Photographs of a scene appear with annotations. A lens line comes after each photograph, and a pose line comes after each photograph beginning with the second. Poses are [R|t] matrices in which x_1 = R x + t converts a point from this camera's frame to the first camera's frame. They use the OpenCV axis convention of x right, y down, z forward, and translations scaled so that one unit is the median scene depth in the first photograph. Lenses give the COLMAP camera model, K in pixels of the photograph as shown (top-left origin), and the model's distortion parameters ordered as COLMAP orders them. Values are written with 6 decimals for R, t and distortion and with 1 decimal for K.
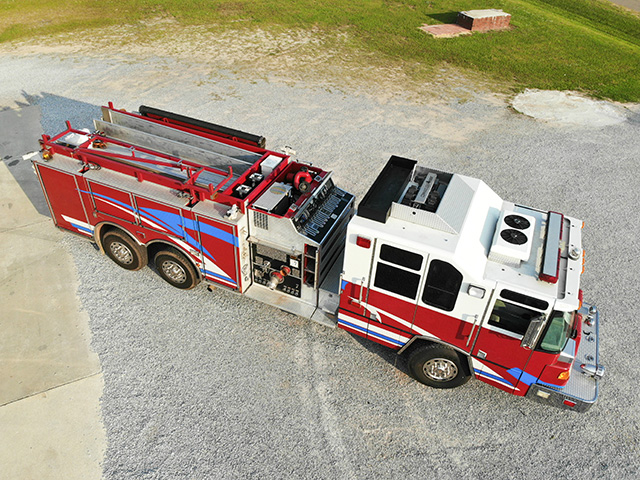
lens RADIAL K [[494.2, 0, 320.0], [0, 494.2, 240.0], [0, 0, 1]] dist [0.137109, -0.302546]
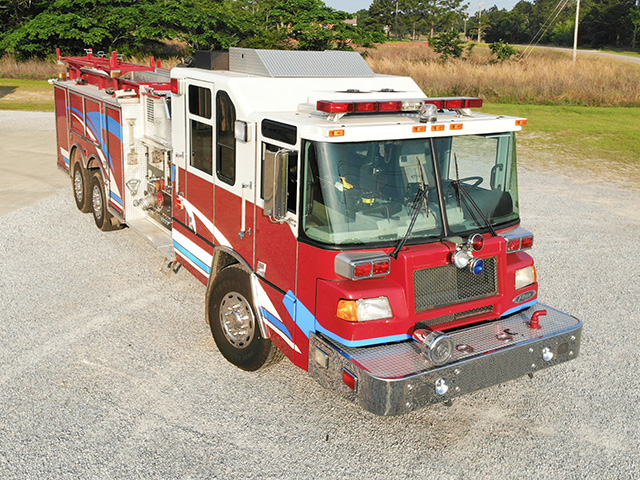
lens RADIAL K [[682.4, 0, 322.9], [0, 682.4, 189.1], [0, 0, 1]] dist [0.245726, -0.728882]
pose [[0.821808, 0.104926, -0.560020, 0.760908], [-0.356692, 0.861204, -0.362076, 0.381176], [0.444300, 0.497311, 0.745170, 0.347291]]
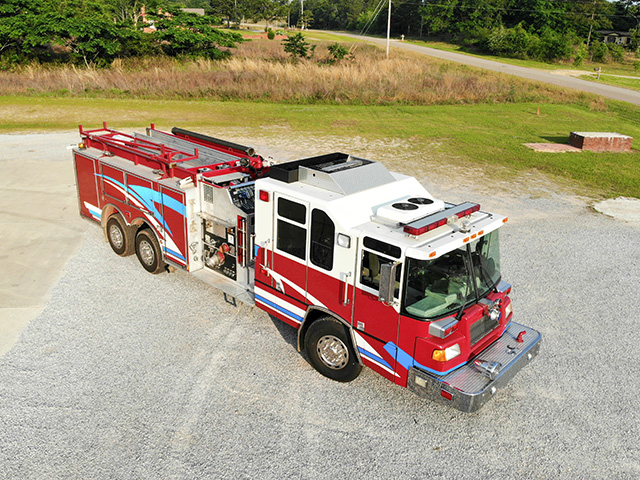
lens RADIAL K [[552.0, 0, 320.0], [0, 552.0, 240.0], [0, 0, 1]] dist [0.205112, -0.471589]
pose [[0.943733, 0.110664, -0.311644, 0.512227], [-0.204229, 0.936211, -0.286007, 0.359893], [0.260114, 0.333560, 0.906134, -0.020263]]
